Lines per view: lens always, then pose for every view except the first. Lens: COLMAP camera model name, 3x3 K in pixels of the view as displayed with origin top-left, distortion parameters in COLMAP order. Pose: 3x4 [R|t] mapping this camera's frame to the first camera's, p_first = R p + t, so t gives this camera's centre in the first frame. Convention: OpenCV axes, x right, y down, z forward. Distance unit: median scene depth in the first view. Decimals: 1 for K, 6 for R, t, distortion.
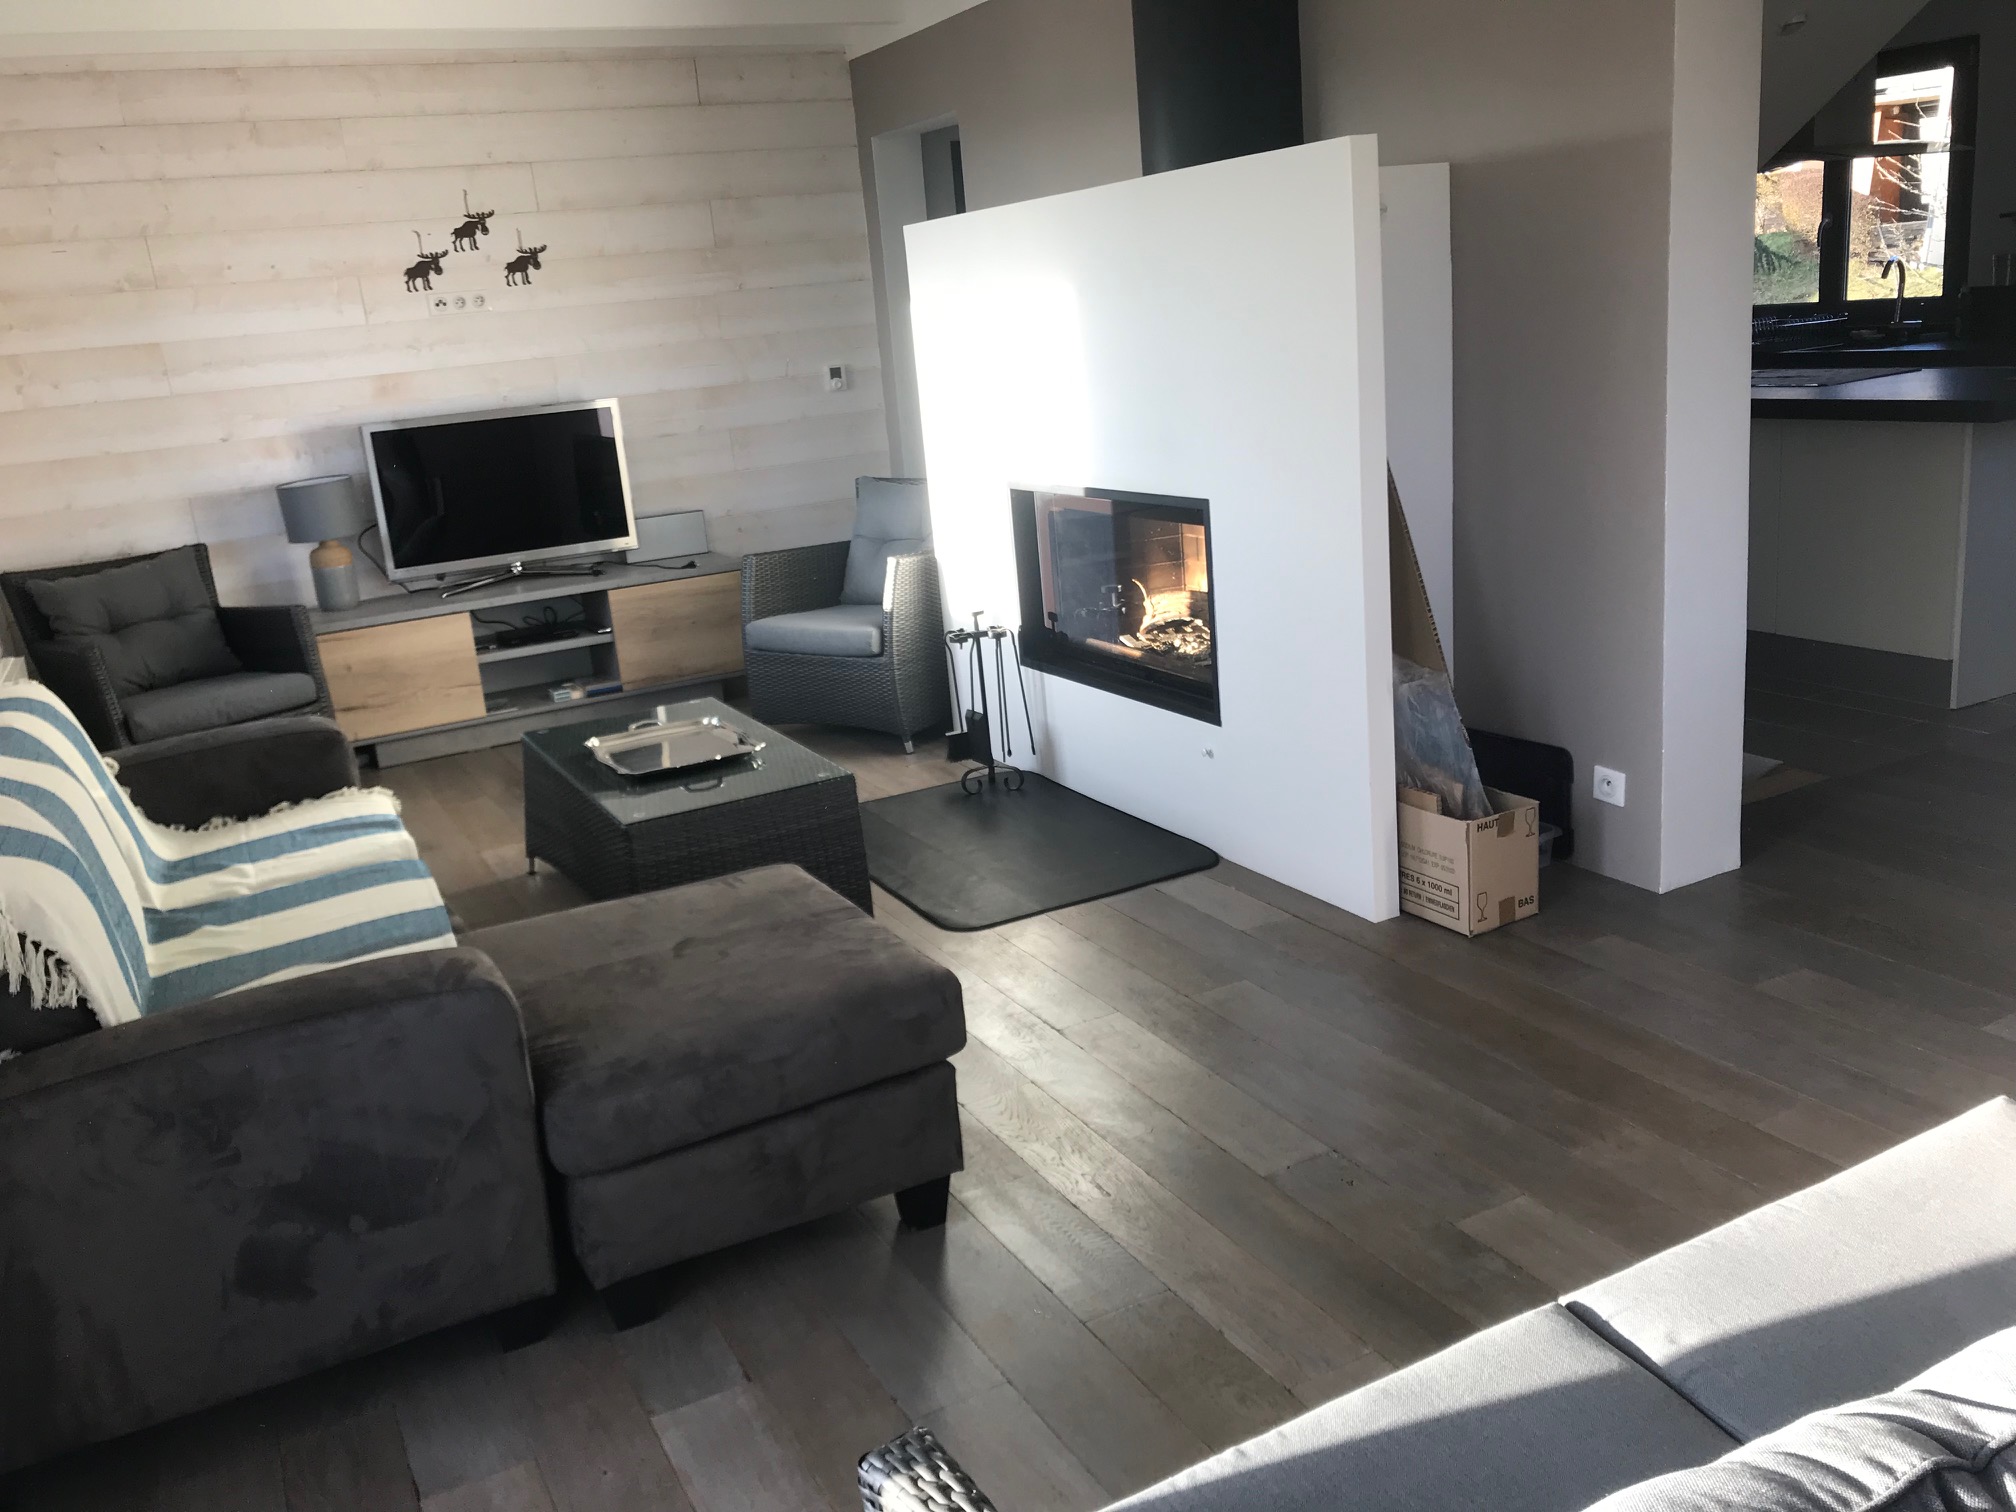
lens RADIAL K [[1663.4, 0, 1016.1], [0, 1663.4, 756.7], [0, 0, 1]] dist [0.015759, -0.022054]
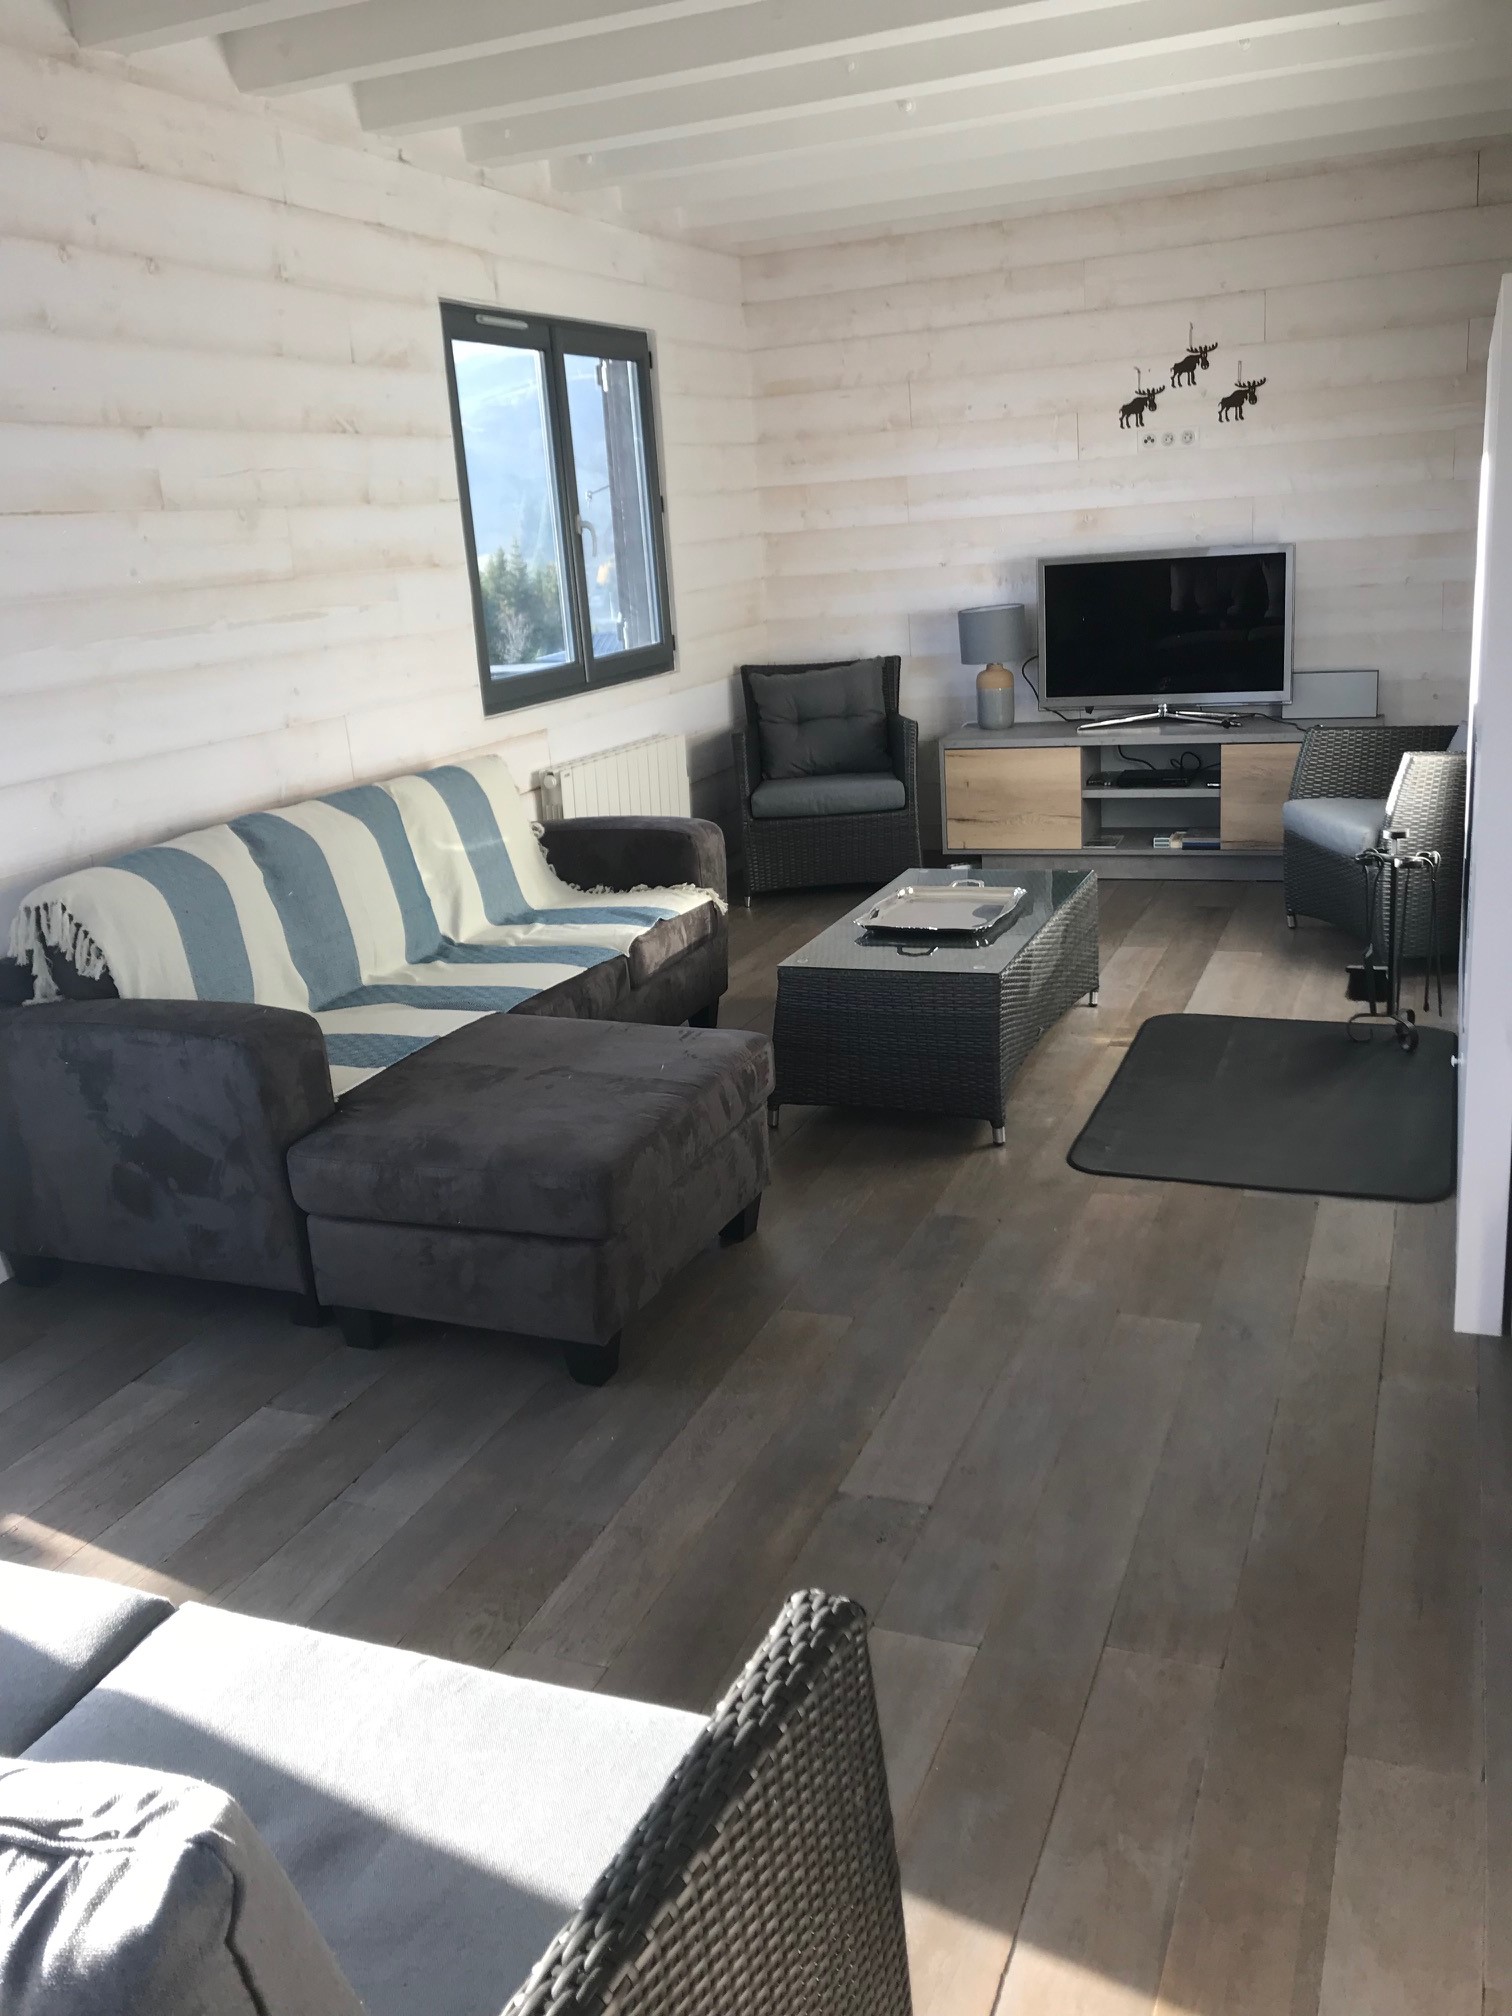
lens RADIAL K [[1663.4, 0, 765.0], [0, 1663.4, 1002.6], [0, 0, 1]] dist [0.015759, -0.022054]
pose [[0.647525, 0.251817, -0.719235, 0.327829], [-0.188299, 0.967429, 0.169189, -0.071102], [0.738414, 0.025878, 0.673851, 0.159782]]
